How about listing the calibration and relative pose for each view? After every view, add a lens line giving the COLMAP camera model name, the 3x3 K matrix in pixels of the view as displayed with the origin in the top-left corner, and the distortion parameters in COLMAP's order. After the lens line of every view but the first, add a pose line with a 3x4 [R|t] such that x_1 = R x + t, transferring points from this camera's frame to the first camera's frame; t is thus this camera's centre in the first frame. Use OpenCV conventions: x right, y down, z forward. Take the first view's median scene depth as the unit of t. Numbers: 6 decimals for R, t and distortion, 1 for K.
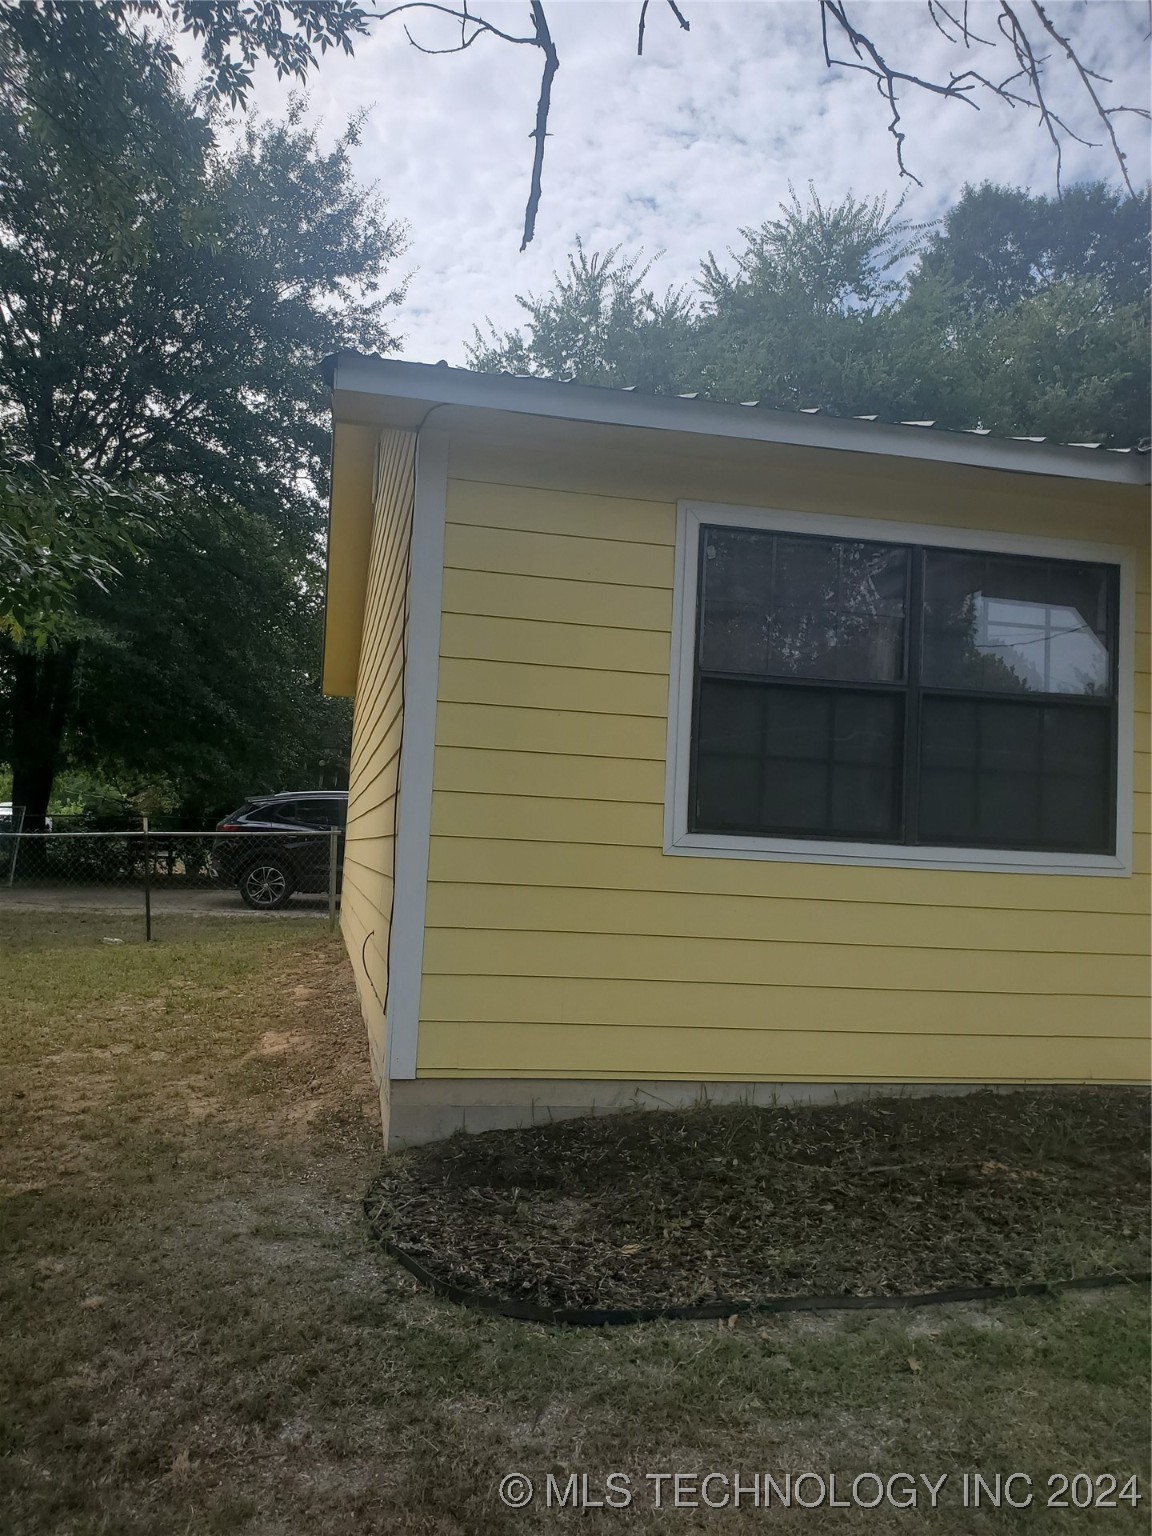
lens RADIAL K [[1188.8, 0, 577.5], [0, 1188.8, 764.8], [0, 0, 1]] dist [0.030197, -0.019799]
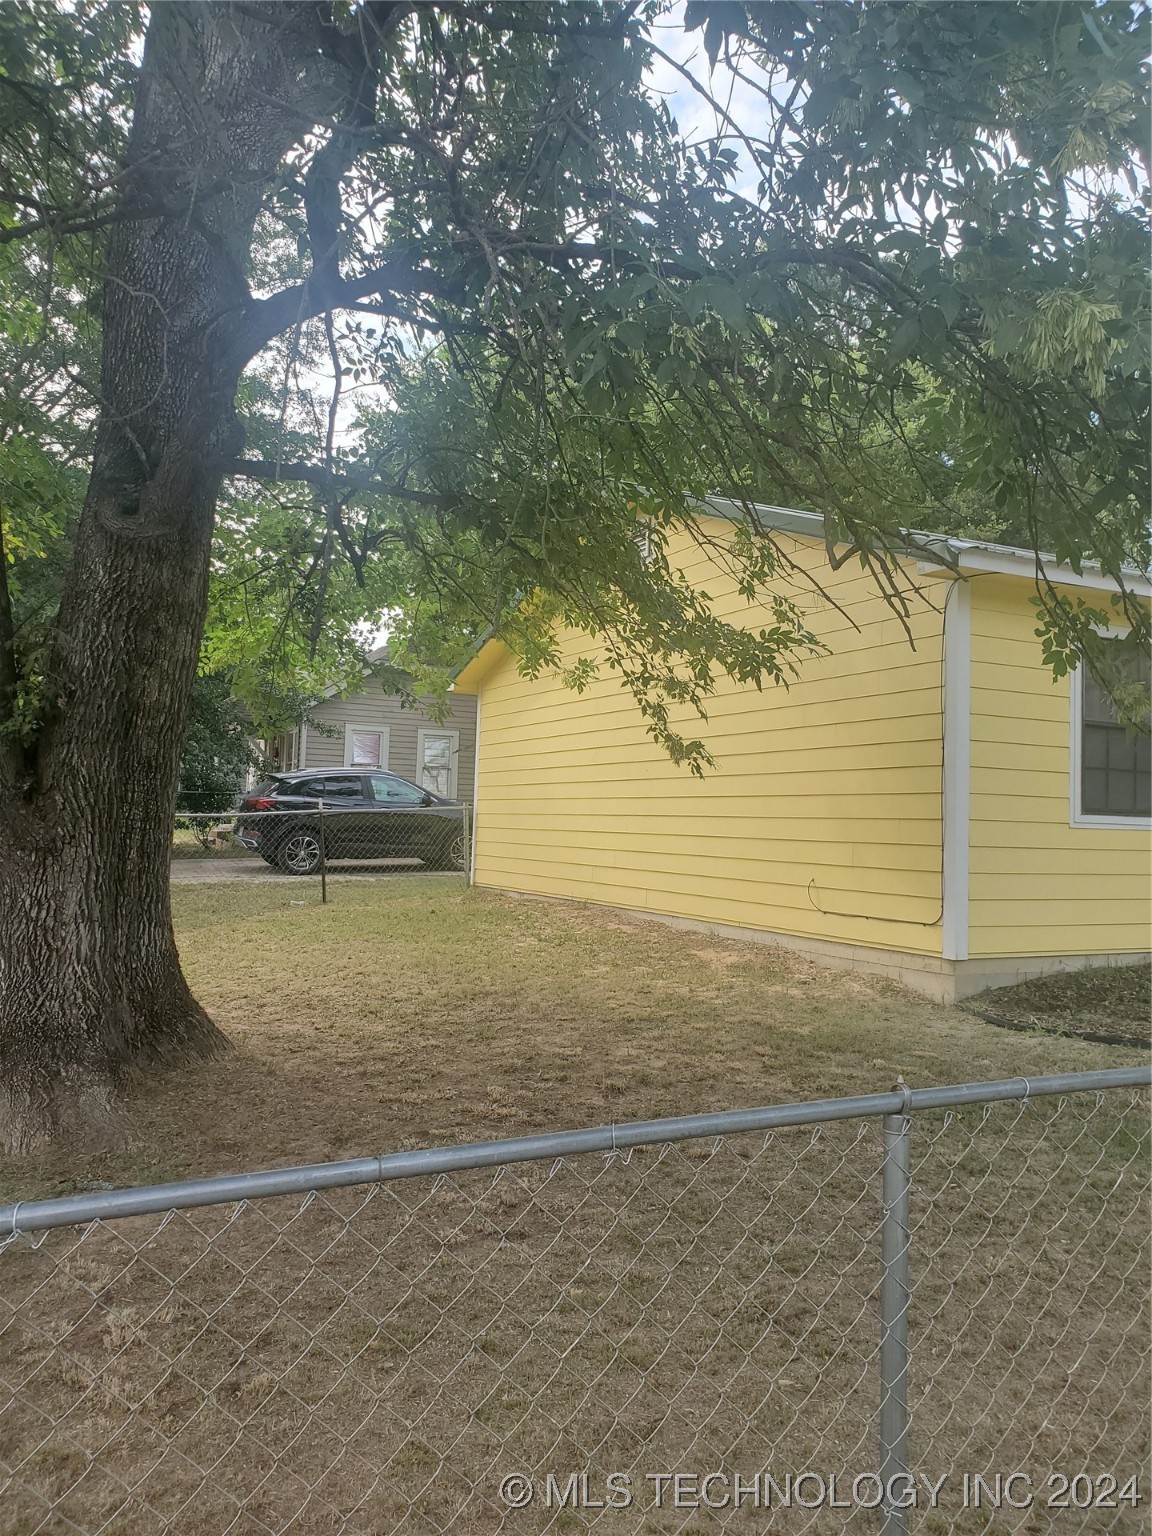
lens RADIAL K [[1188.8, 0, 579.1], [0, 1188.8, 762.5], [0, 0, 1]] dist [0.030197, -0.019799]
pose [[0.960352, -0.004202, 0.278758, -1.023902], [-0.004972, 0.999469, 0.032192, -0.066641], [-0.278745, -0.032302, 0.959822, -0.441901]]
